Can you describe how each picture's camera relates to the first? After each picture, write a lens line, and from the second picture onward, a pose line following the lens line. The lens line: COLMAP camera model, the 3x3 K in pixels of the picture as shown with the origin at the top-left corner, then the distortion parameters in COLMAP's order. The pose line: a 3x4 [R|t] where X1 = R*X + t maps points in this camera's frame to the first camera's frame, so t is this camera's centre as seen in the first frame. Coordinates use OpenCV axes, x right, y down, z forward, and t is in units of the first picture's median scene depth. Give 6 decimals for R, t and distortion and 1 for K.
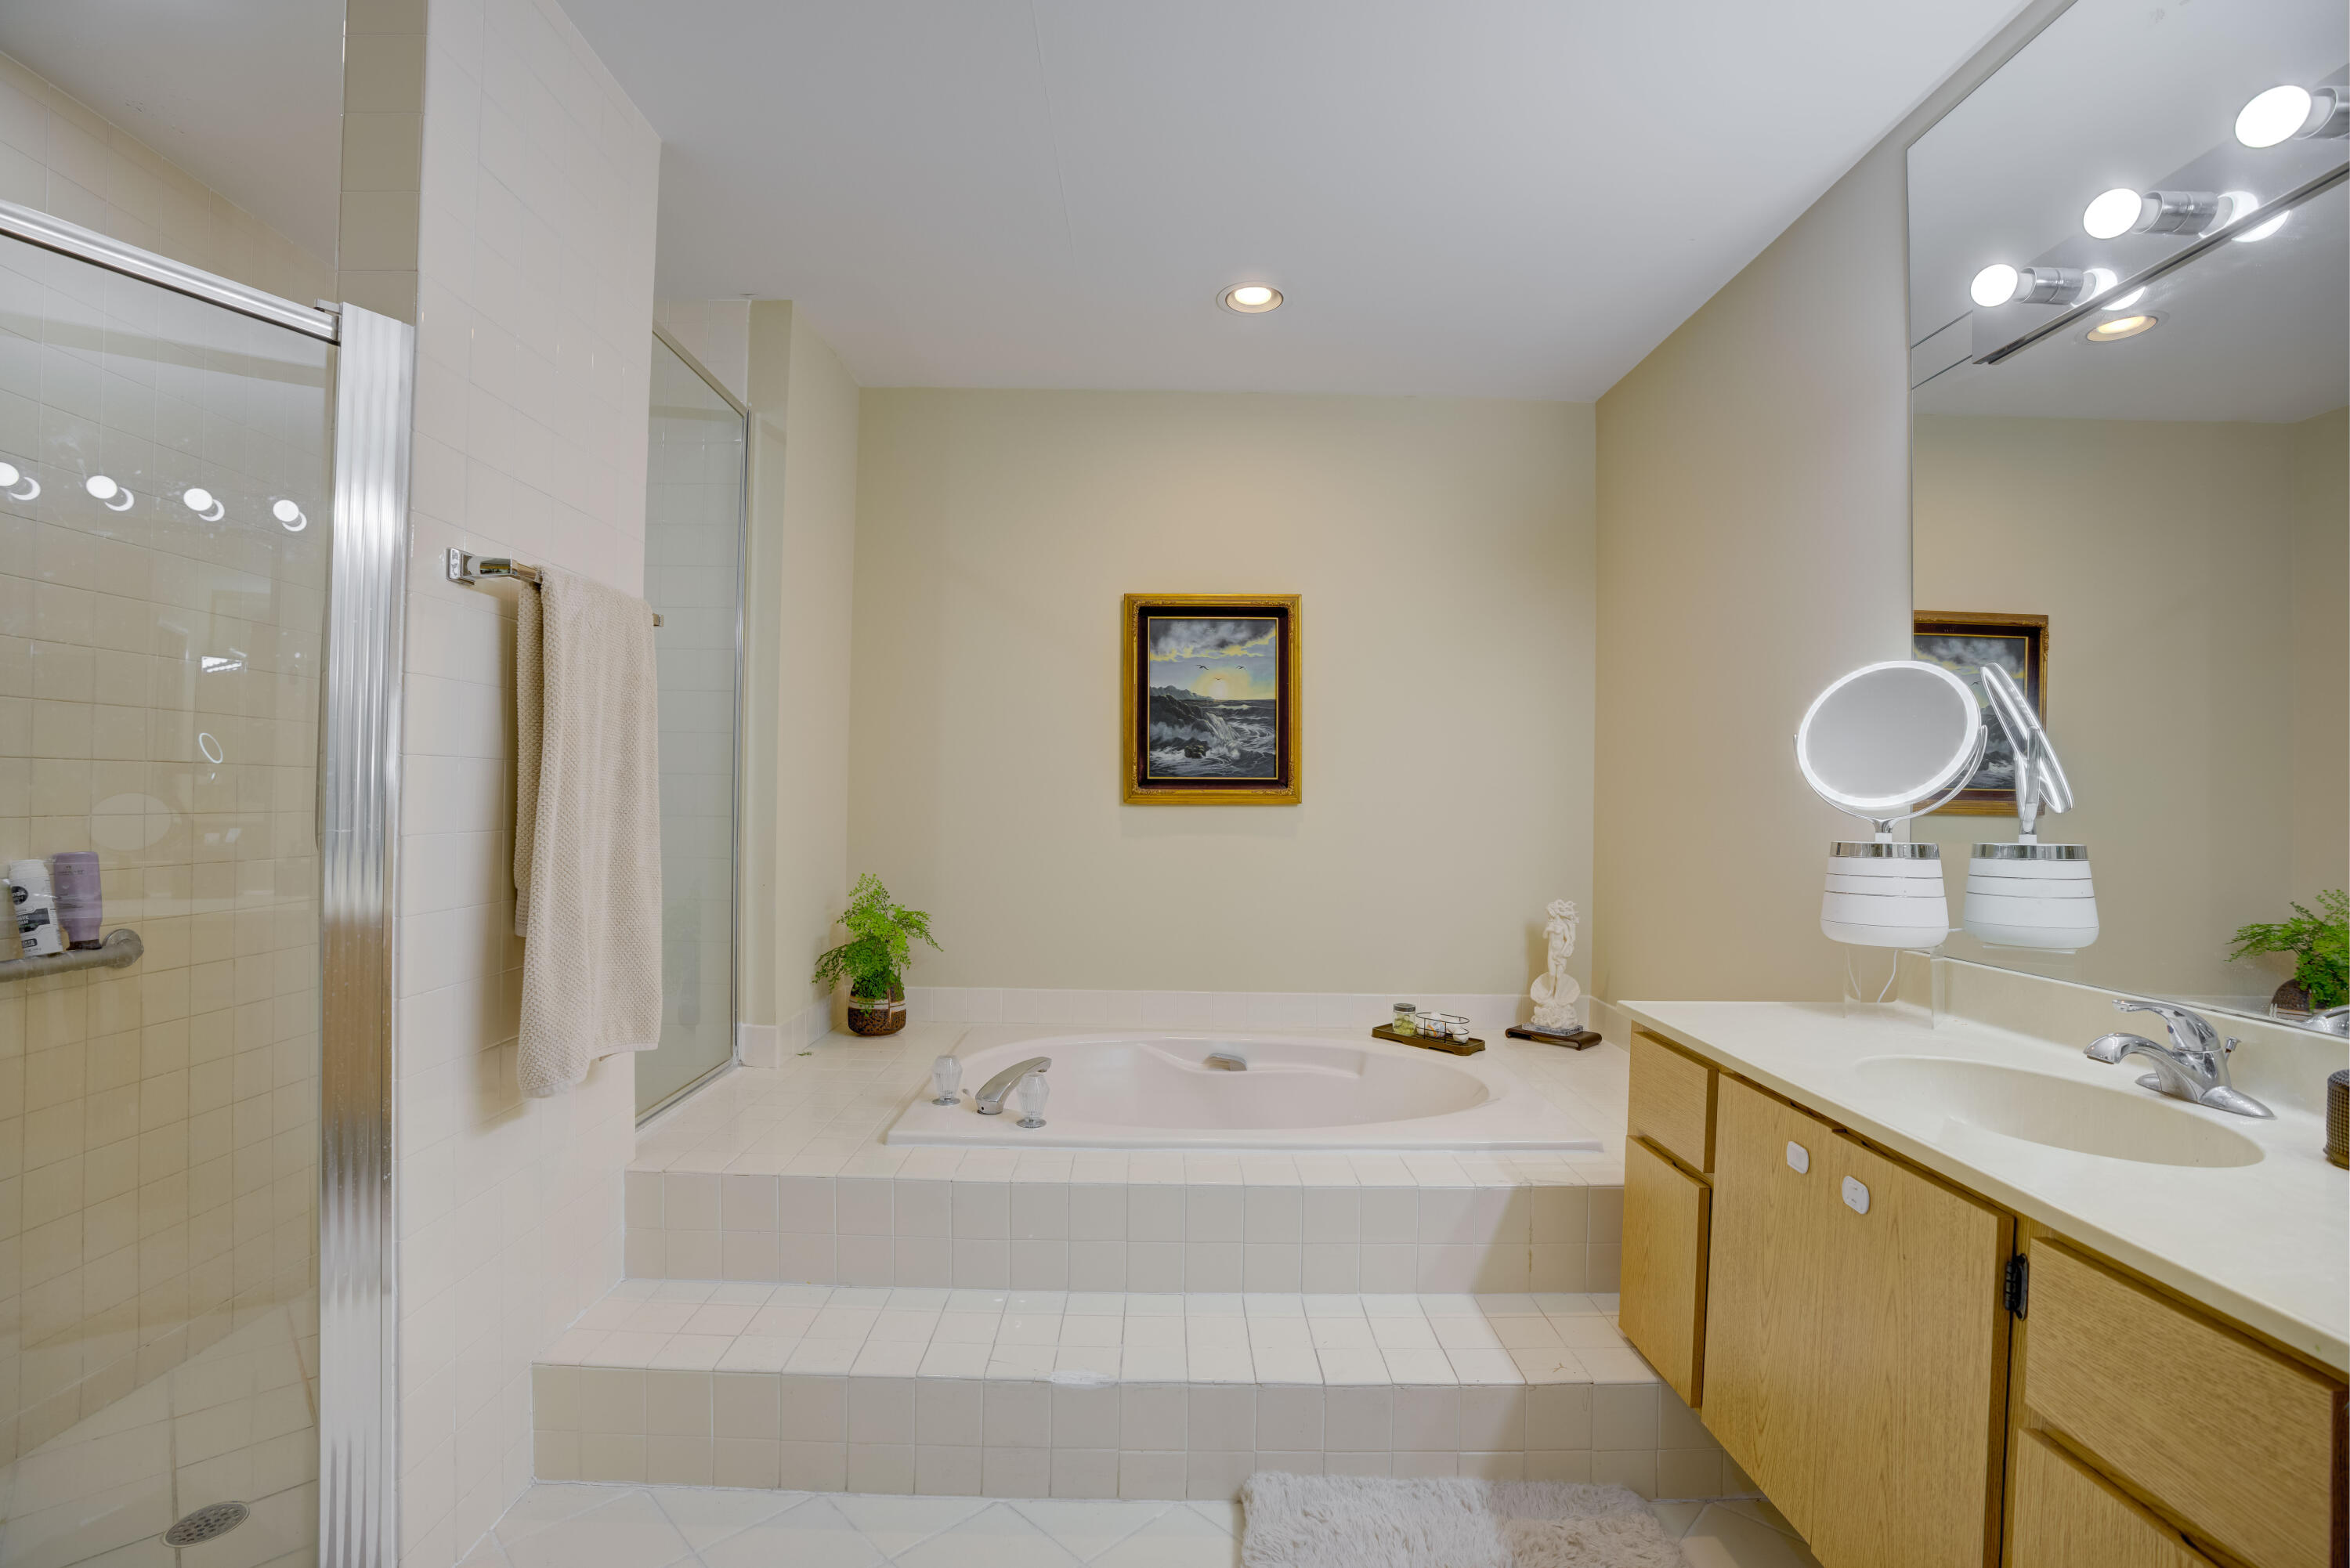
lens RADIAL K [[1066.2, 0, 1172.0], [0, 1066.2, 792.6], [0, 0, 1]] dist [-0.067868, 0.025484]
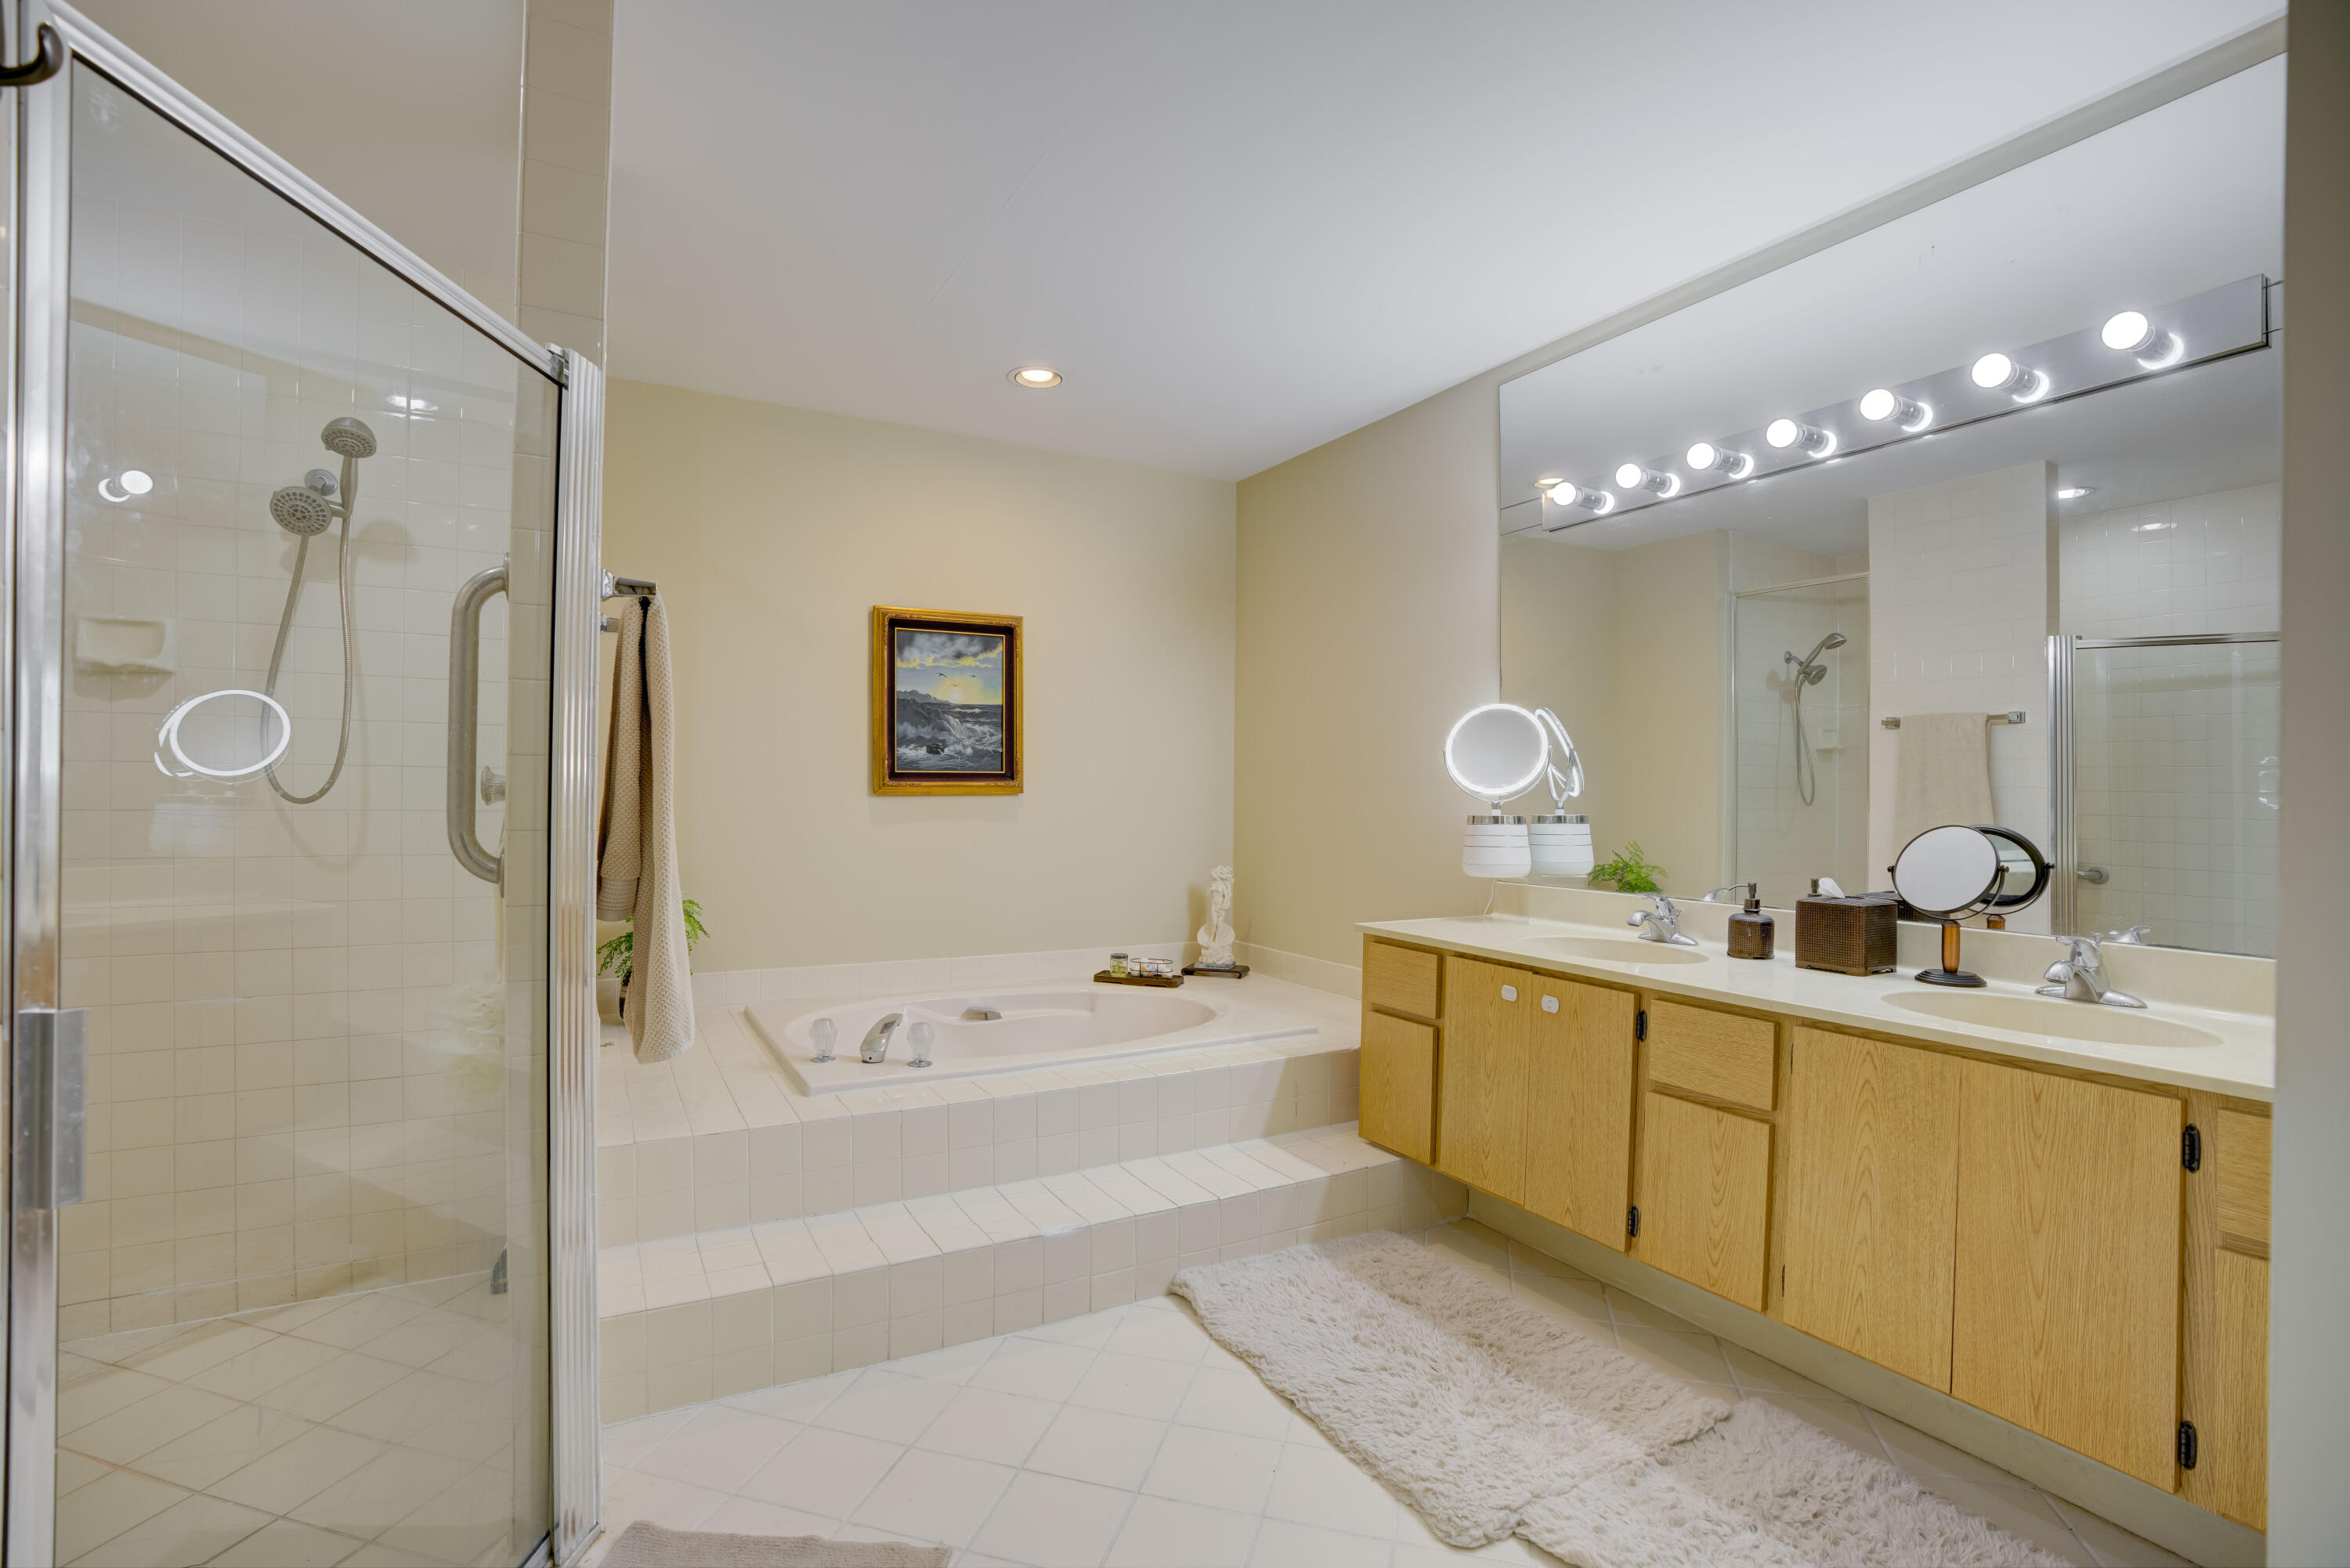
lens RADIAL K [[1066.2, 0, 1172.0], [0, 1066.2, 792.6], [0, 0, 1]] dist [-0.067868, 0.025484]
pose [[0.875309, -0.007175, 0.483510, -0.513610], [0.001413, 0.999924, 0.012280, -0.008252], [-0.483562, -0.010065, 0.875252, -0.196137]]
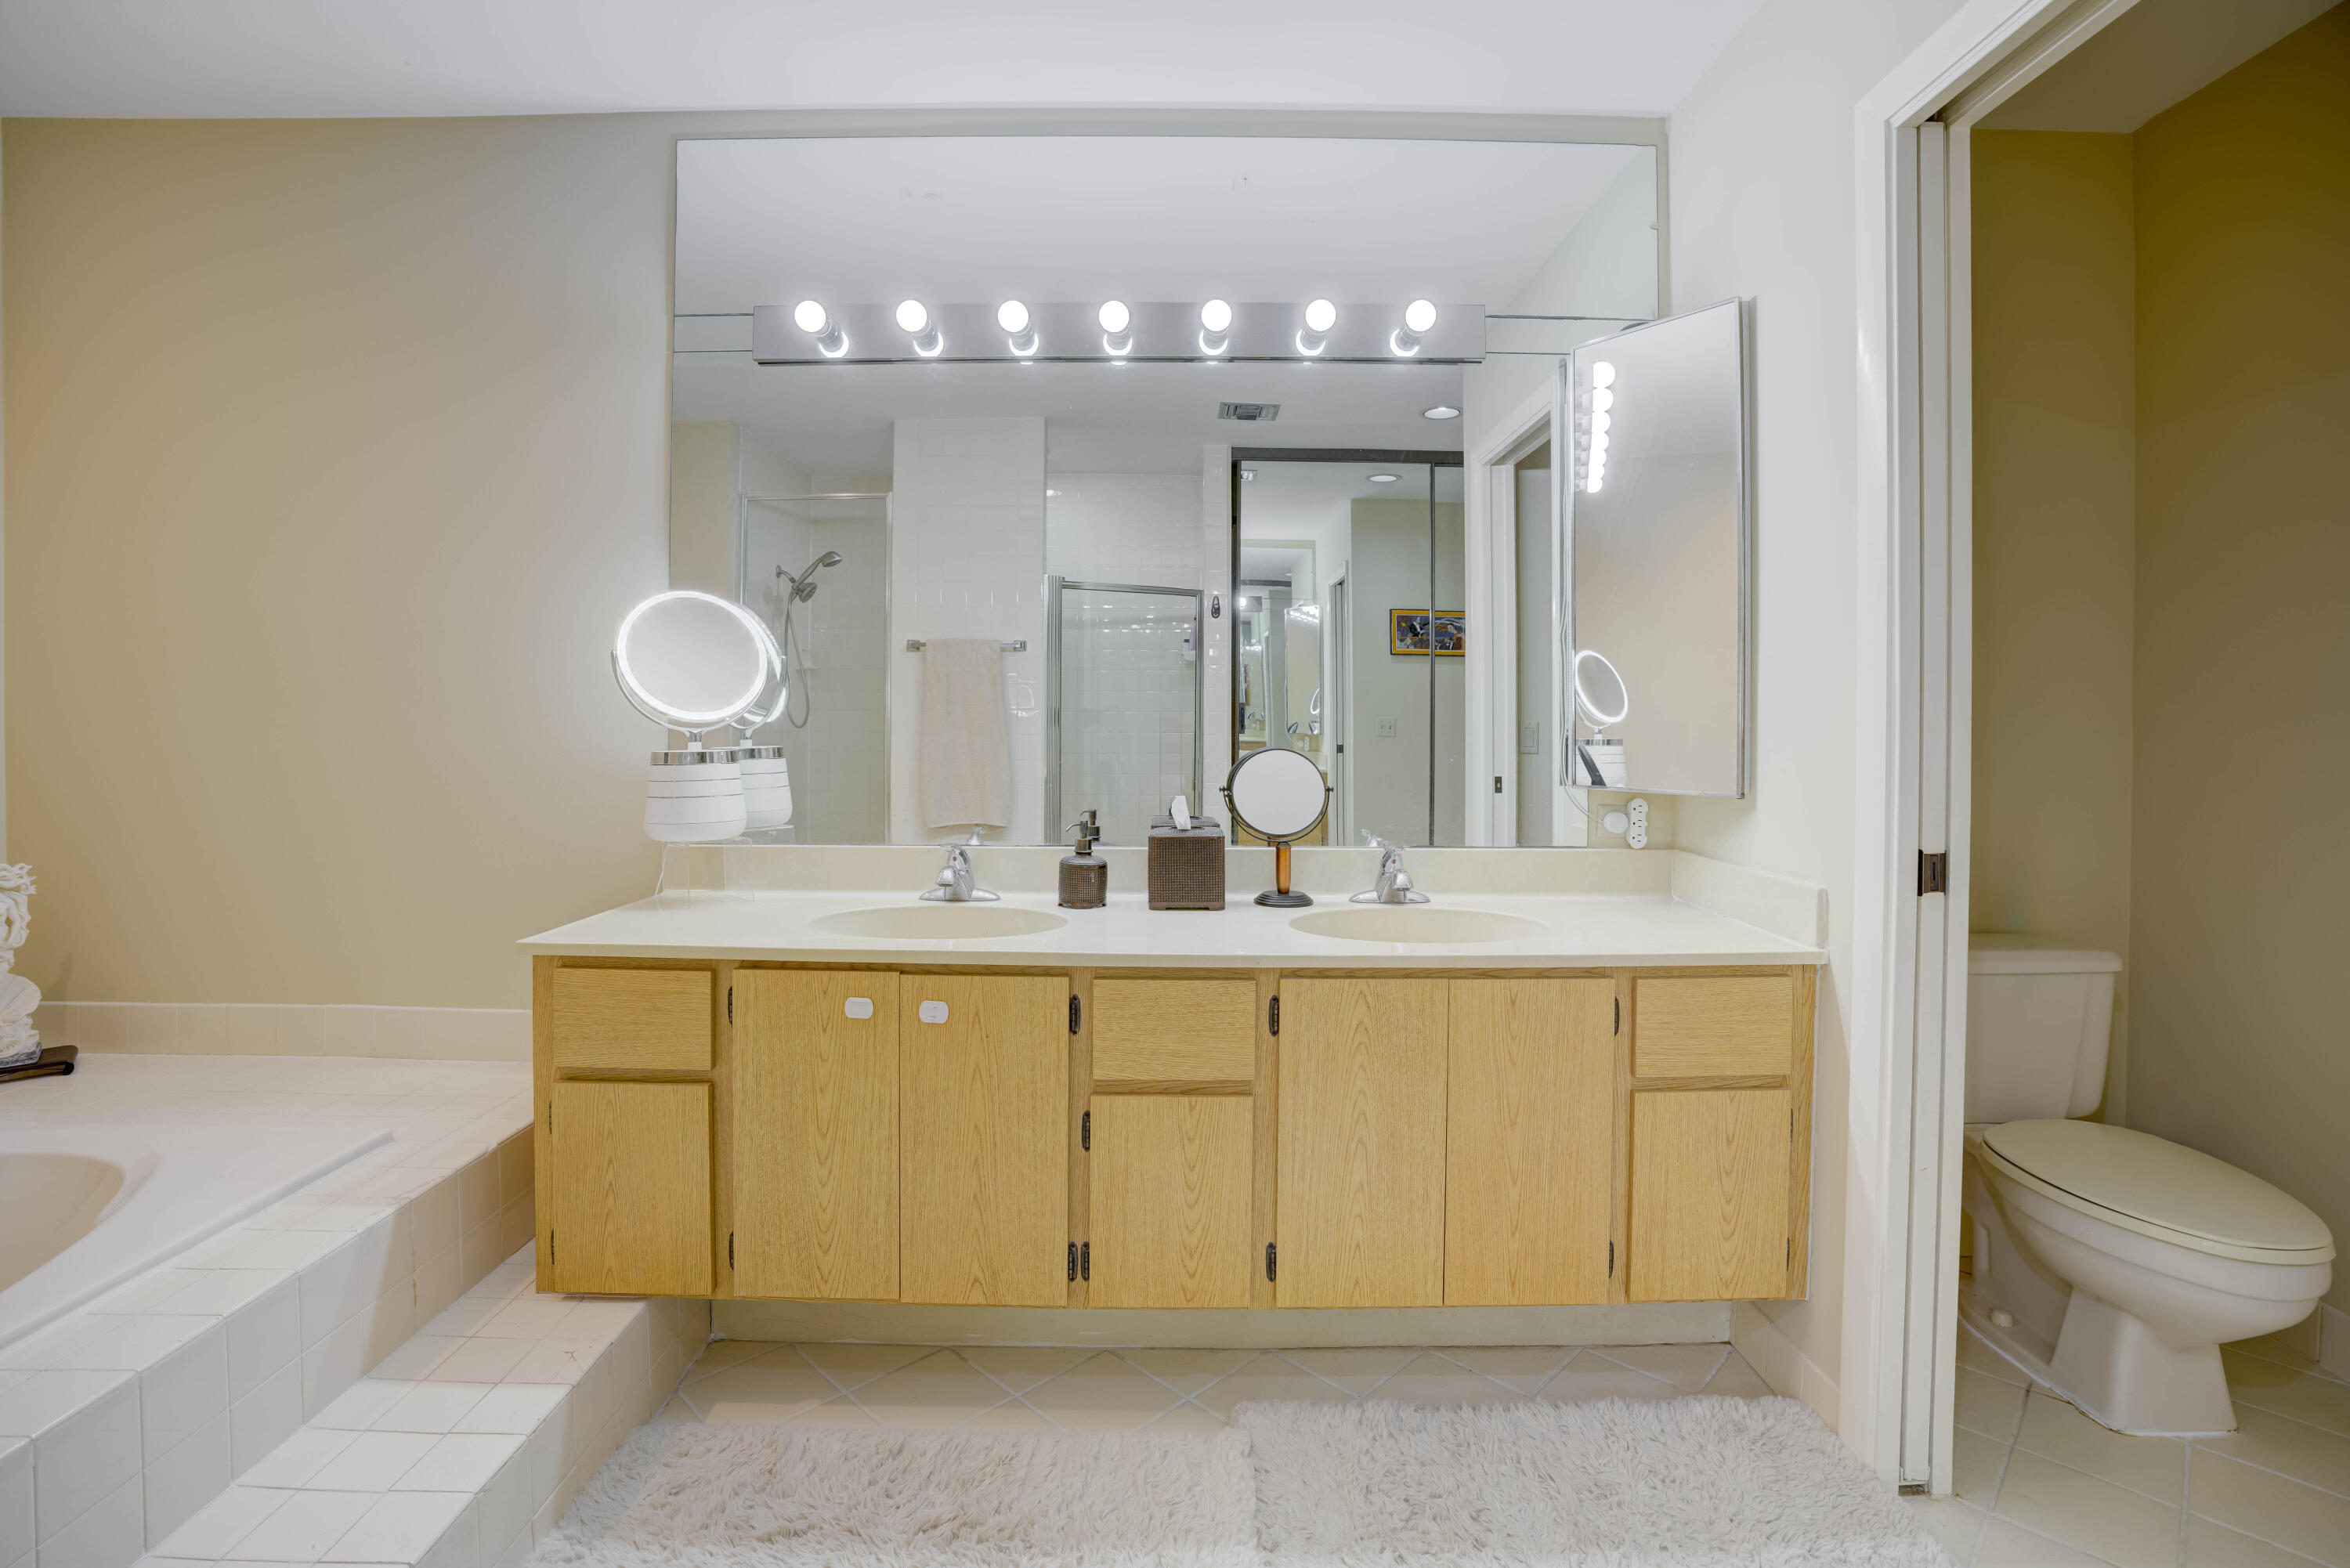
lens RADIAL K [[1089.5, 0, 1167.6], [0, 1089.5, 733.4], [0, 0, 1]] dist [-0.071391, 0.027447]
pose [[0.007804, -0.026609, 0.999615, -0.440053], [-0.008411, 0.999609, 0.026674, -0.006090], [-0.999934, -0.008616, 0.007577, 0.421868]]
